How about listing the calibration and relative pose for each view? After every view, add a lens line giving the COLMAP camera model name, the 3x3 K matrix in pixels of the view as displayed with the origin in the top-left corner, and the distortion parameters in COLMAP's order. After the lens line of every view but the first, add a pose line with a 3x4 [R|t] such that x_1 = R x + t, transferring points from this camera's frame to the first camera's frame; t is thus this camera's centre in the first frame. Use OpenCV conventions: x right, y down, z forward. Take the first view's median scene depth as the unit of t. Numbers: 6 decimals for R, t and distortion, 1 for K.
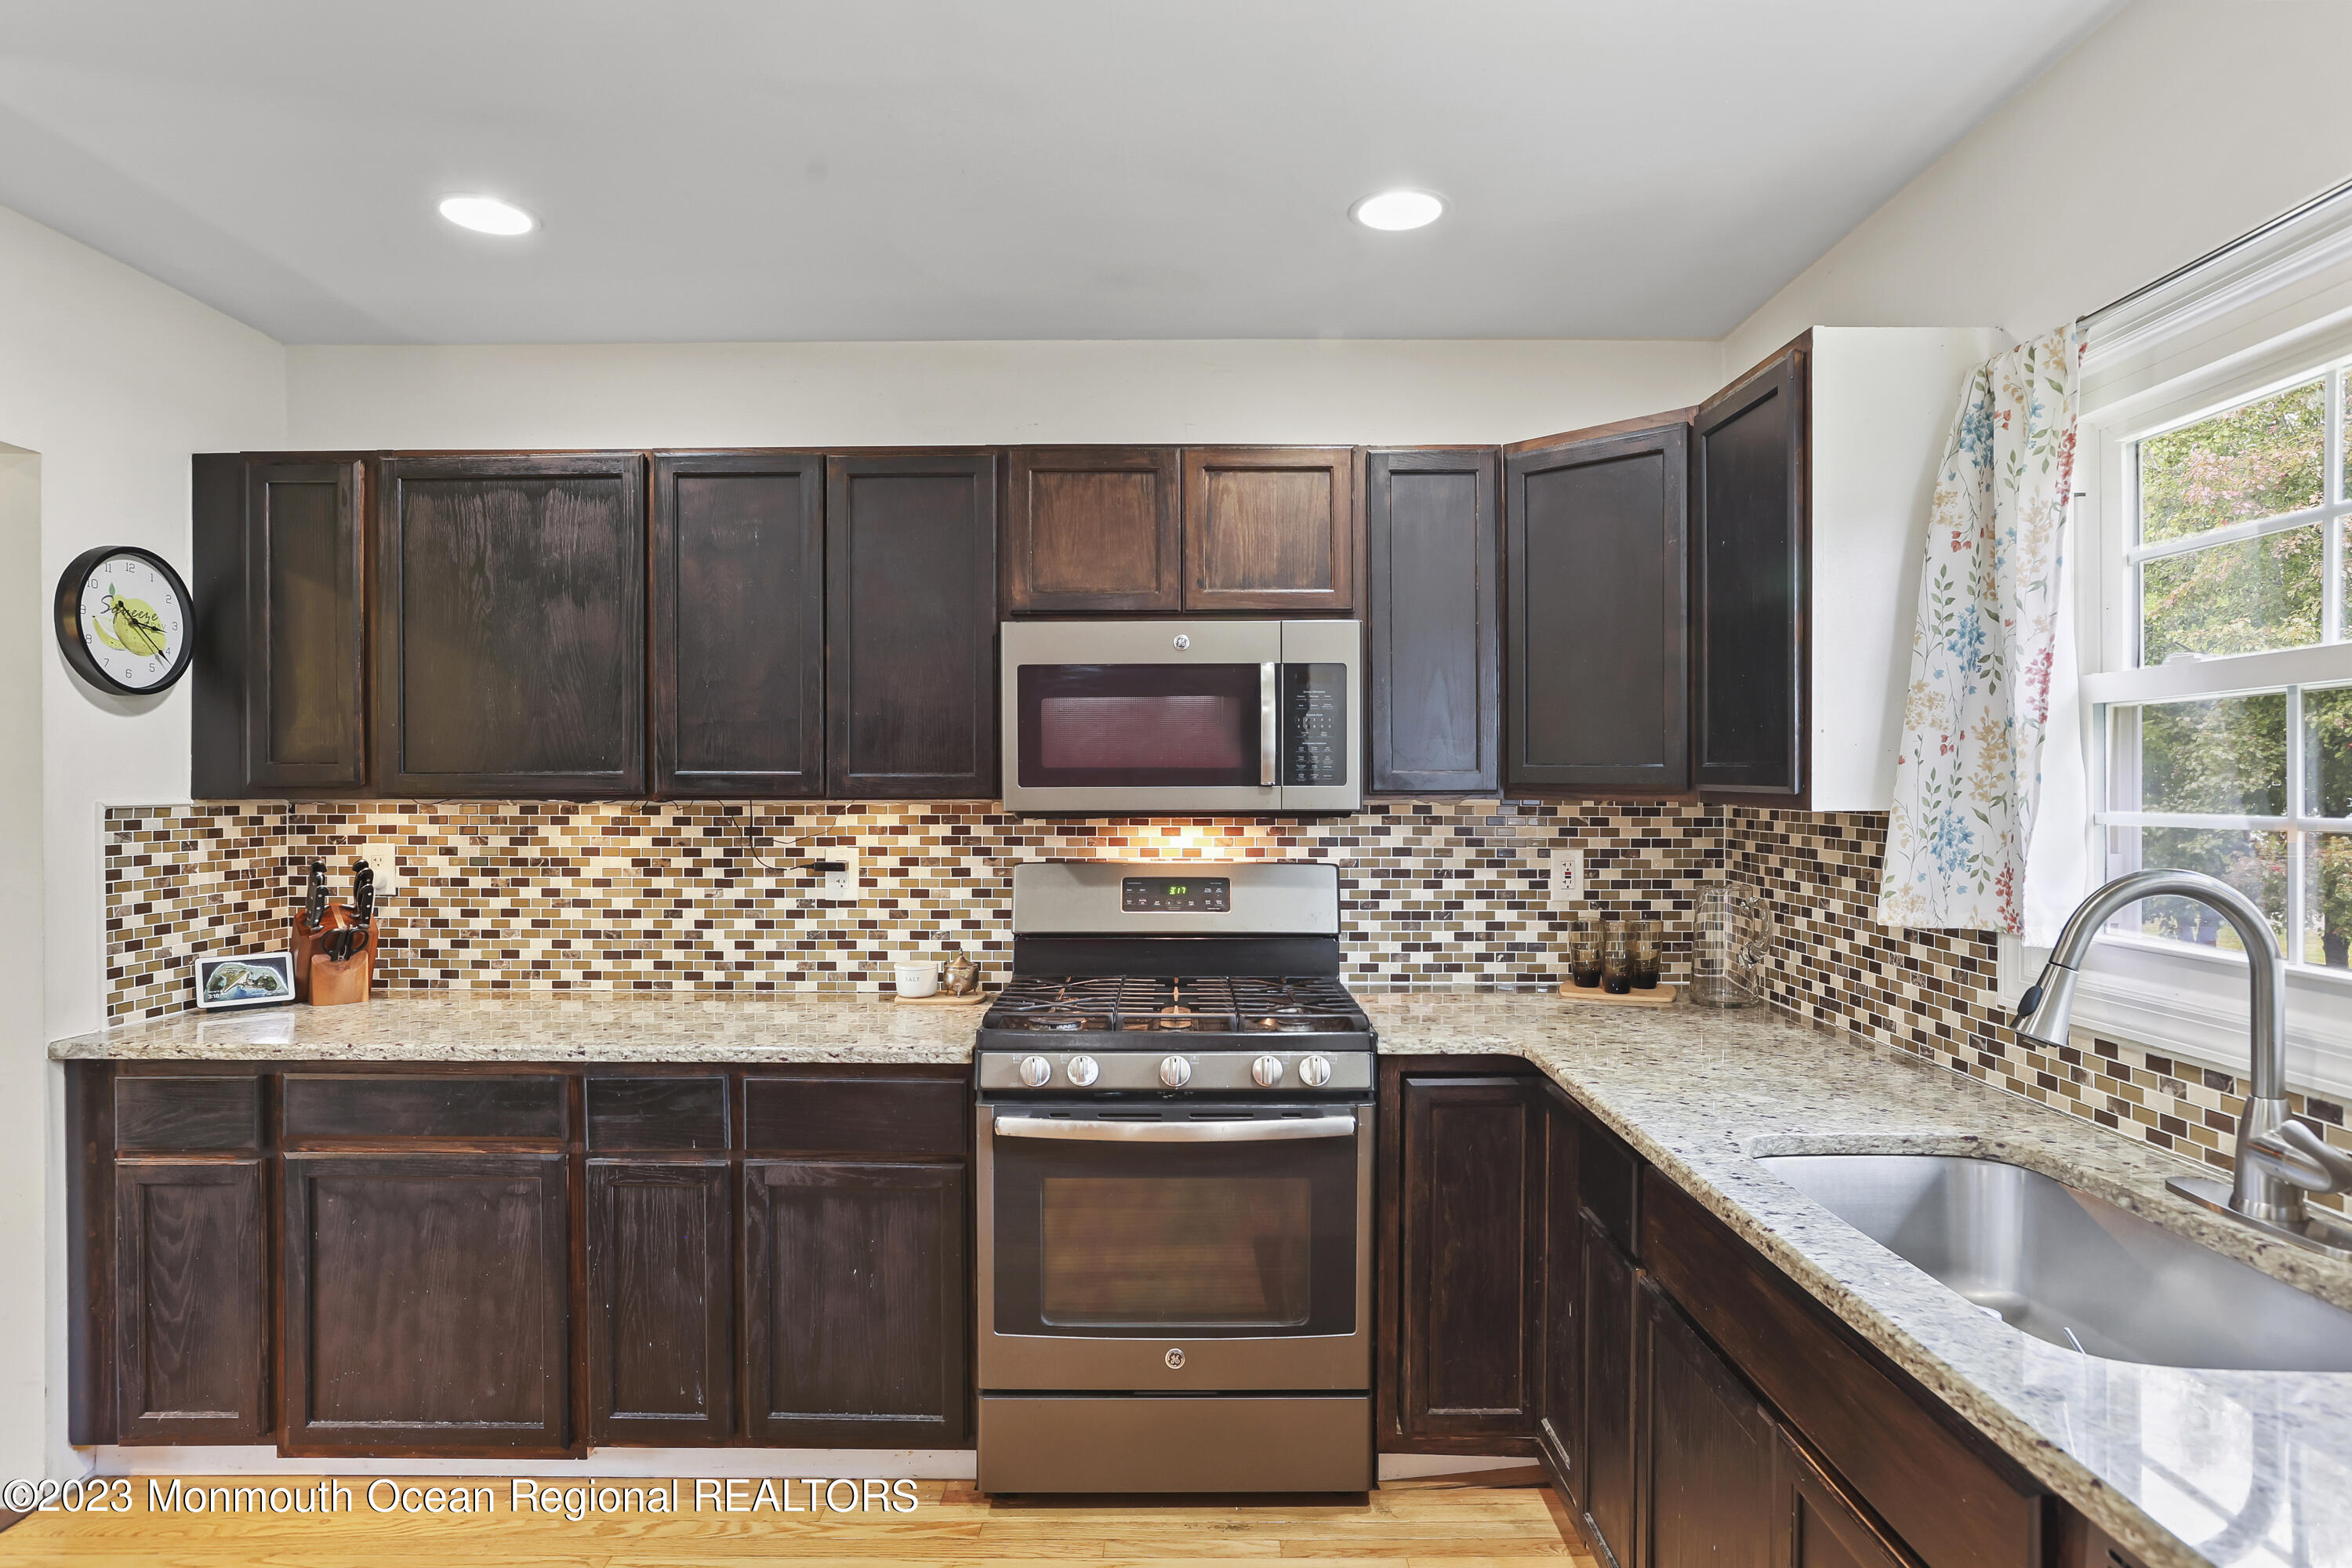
lens RADIAL K [[1318.2, 0, 1205.6], [0, 1318.2, 786.5], [0, 0, 1]] dist [-0.021675, 0.023105]
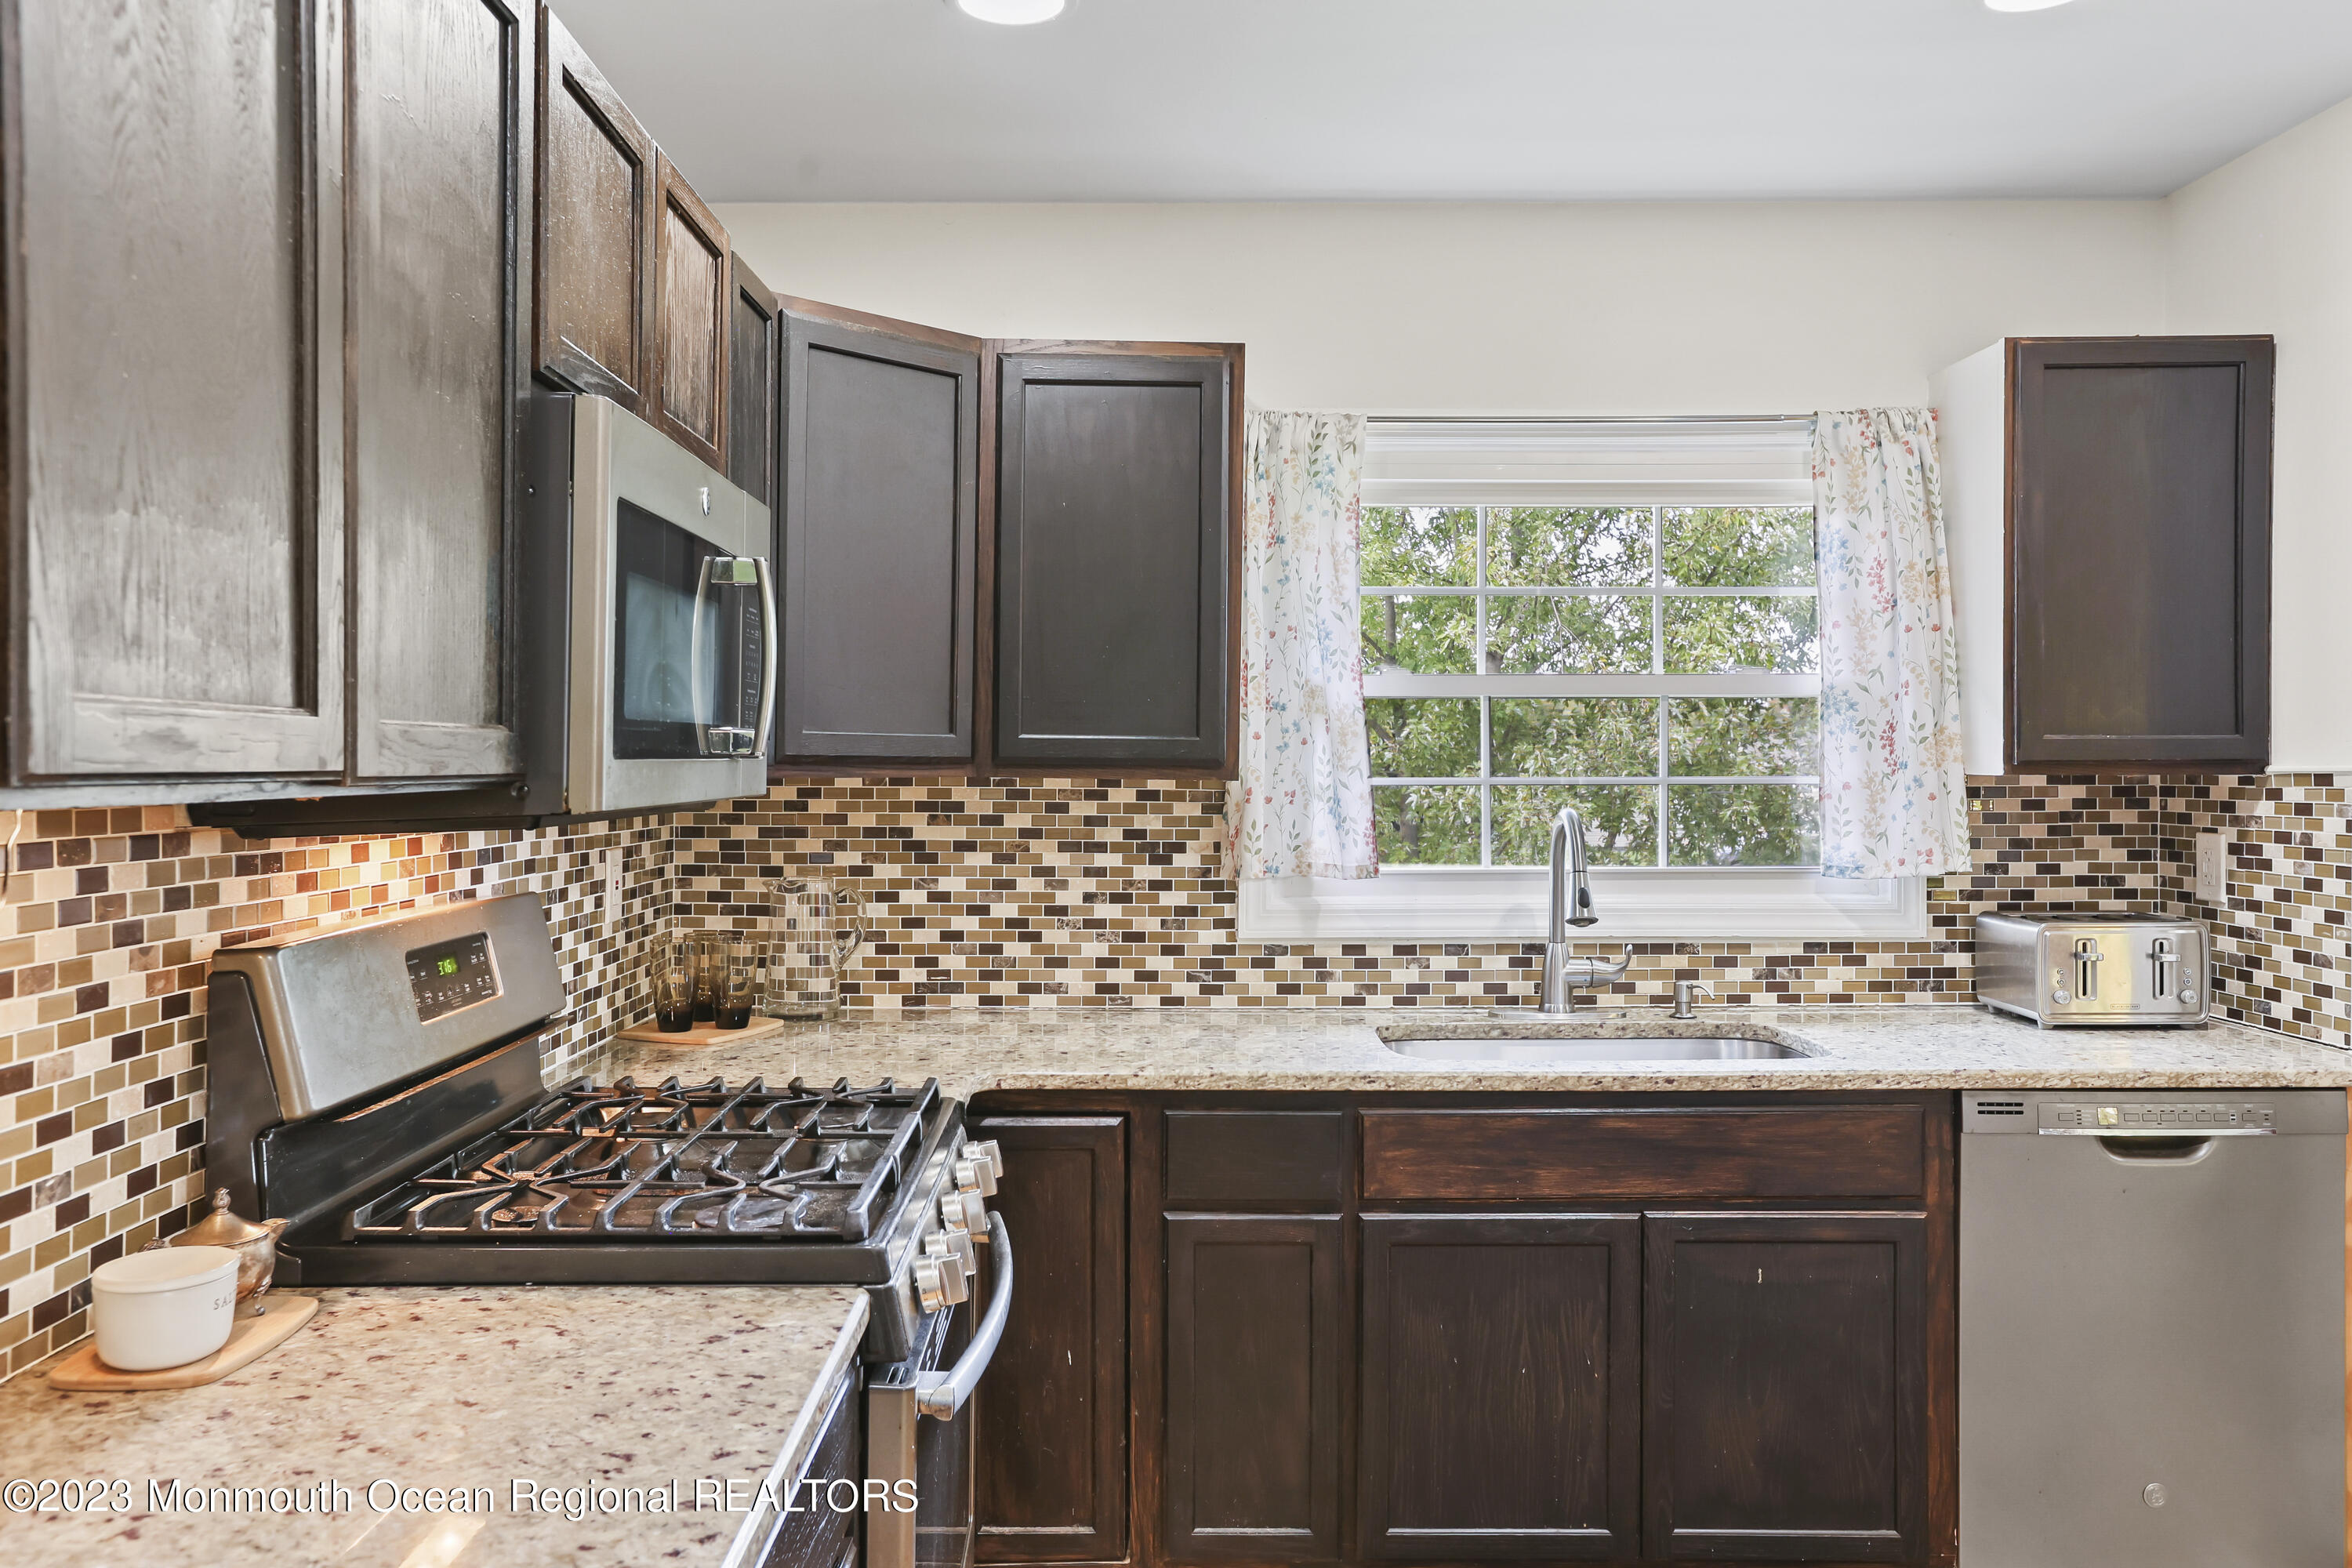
lens RADIAL K [[1761.5, 0, 1163.9], [0, 1761.5, 768.8], [0, 0, 1]] dist [0.030234, 0.005457]
pose [[-0.012661, -0.004515, 0.999910, -0.794888], [0.001793, 0.999988, 0.004538, 0.001256], [-0.999918, 0.001850, -0.012653, 0.842642]]
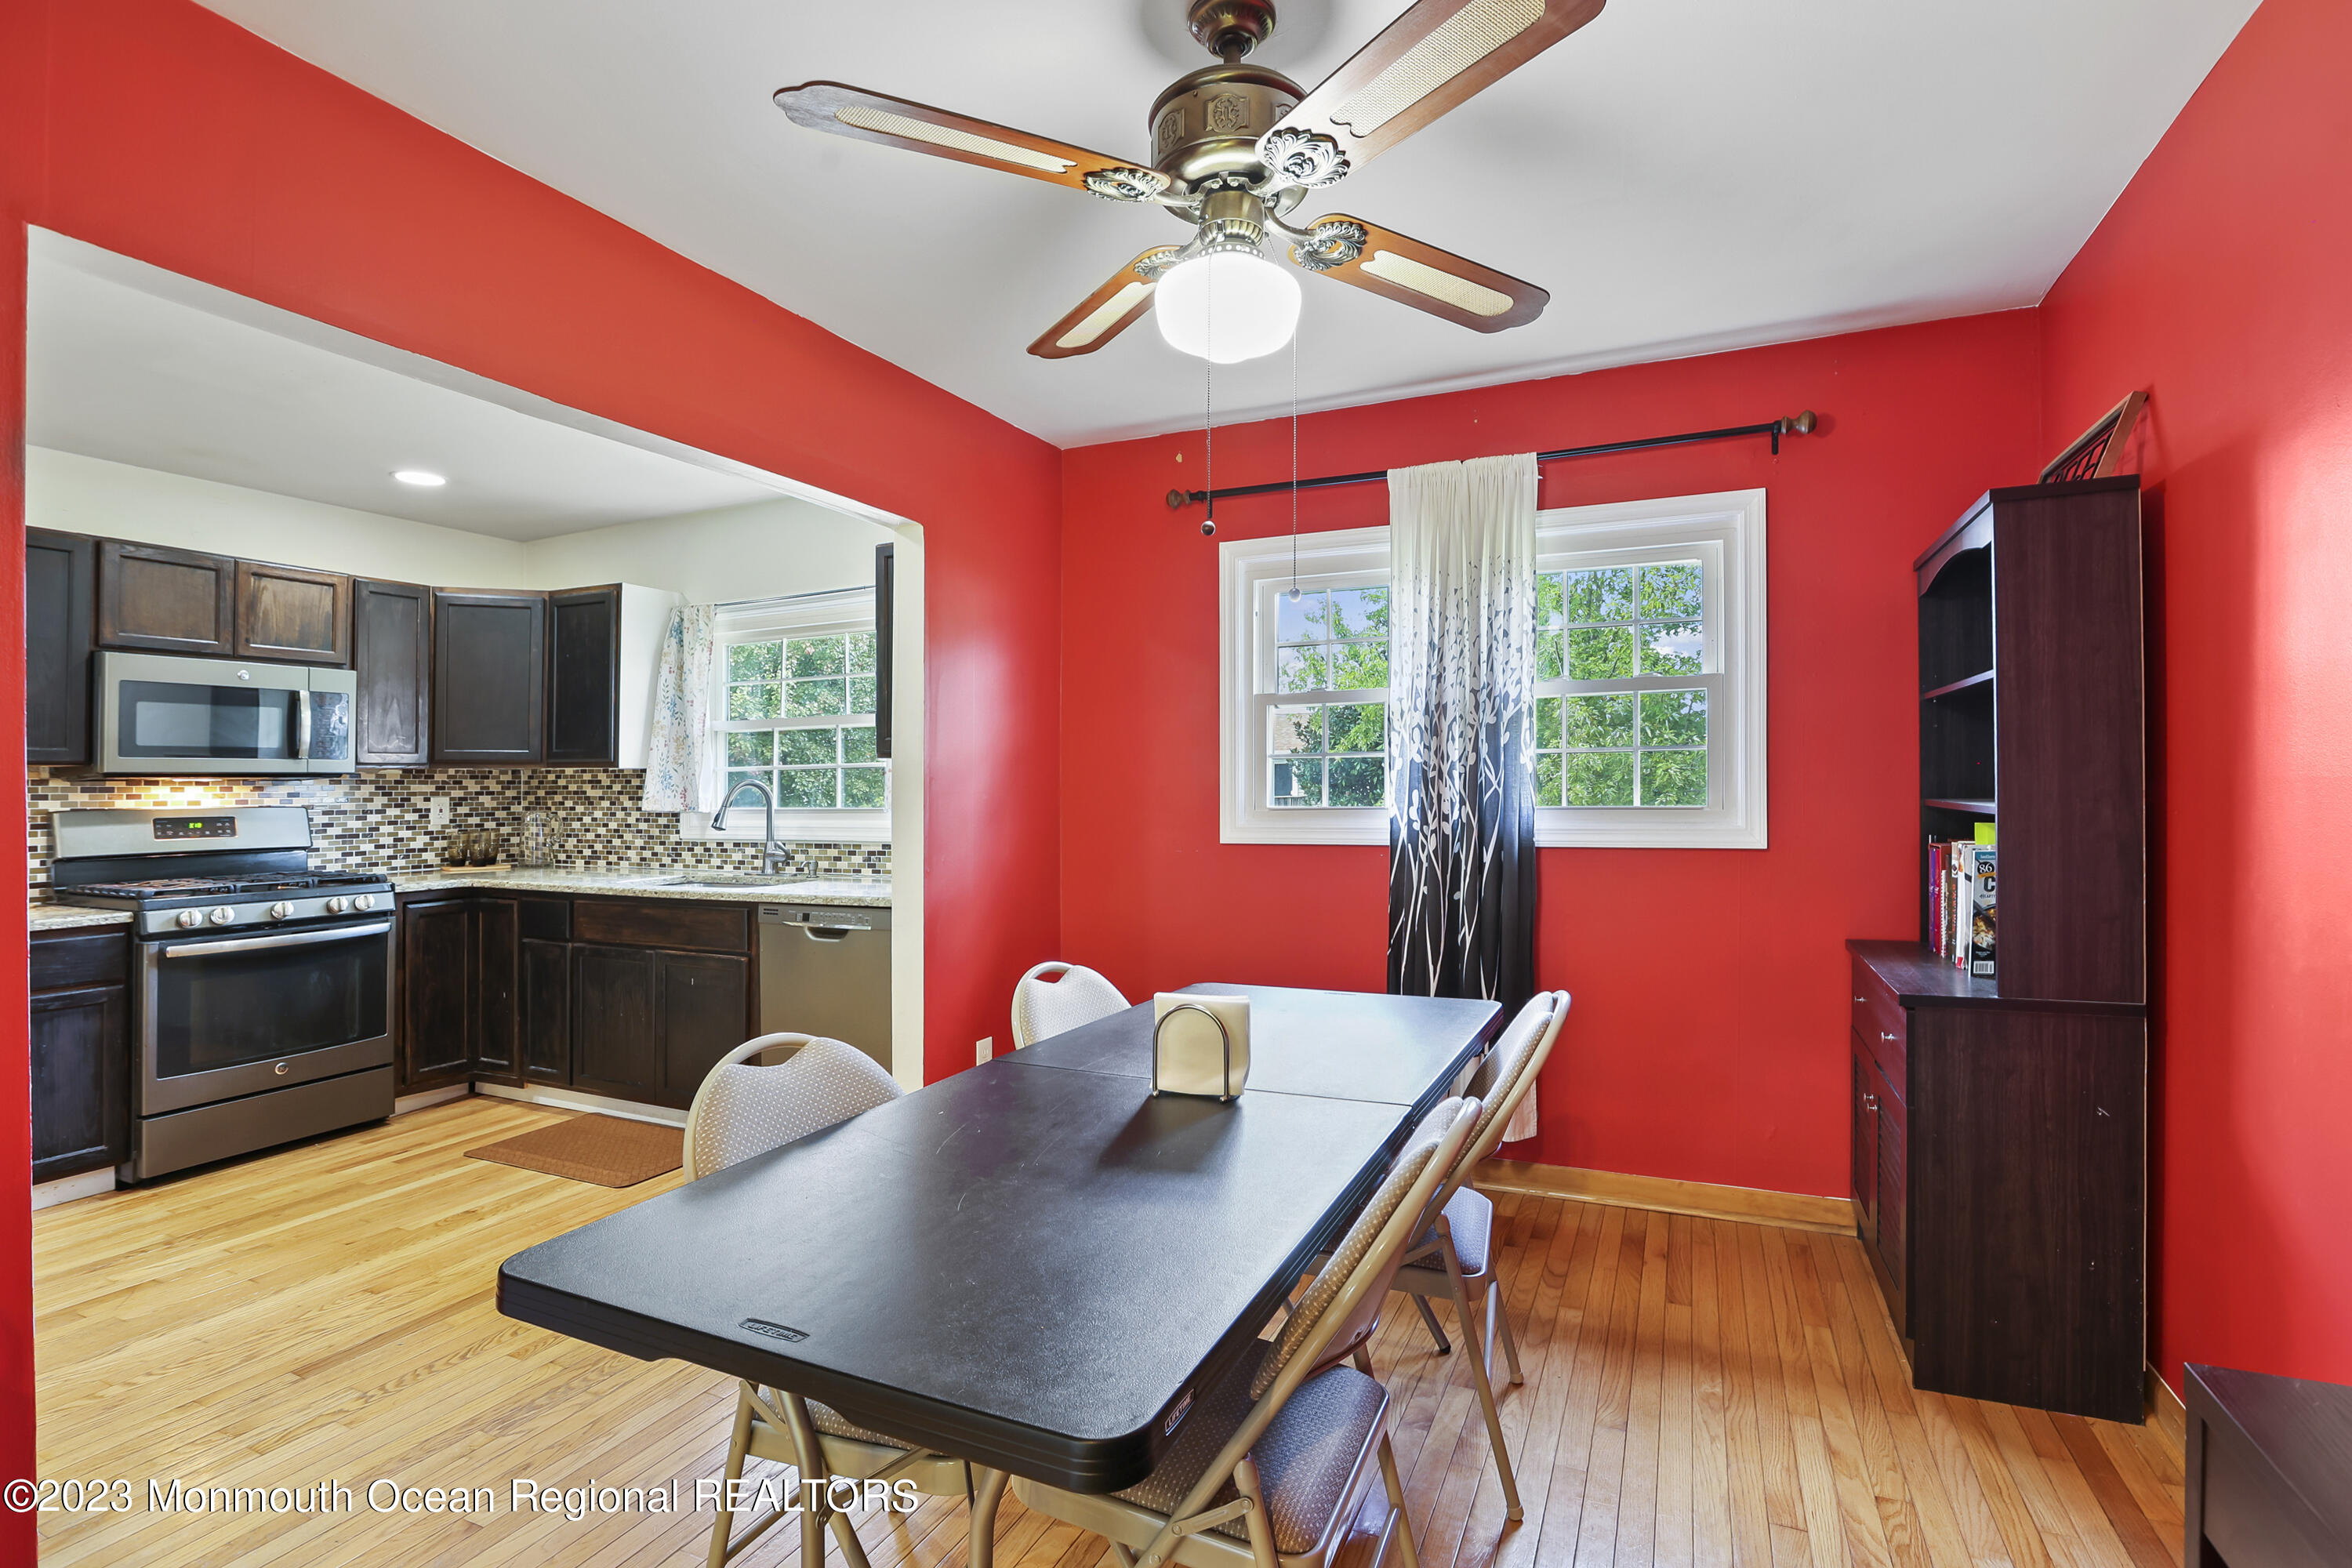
lens RADIAL K [[1089.2, 0, 1180.5], [0, 1089.2, 755.0], [0, 0, 1]] dist [-0.013765, 0.000459]
pose [[0.431459, 0.017863, 0.901956, -0.779257], [0.014055, 0.999549, -0.026520, 0.051379], [-0.902023, 0.024119, 0.431014, -0.727341]]
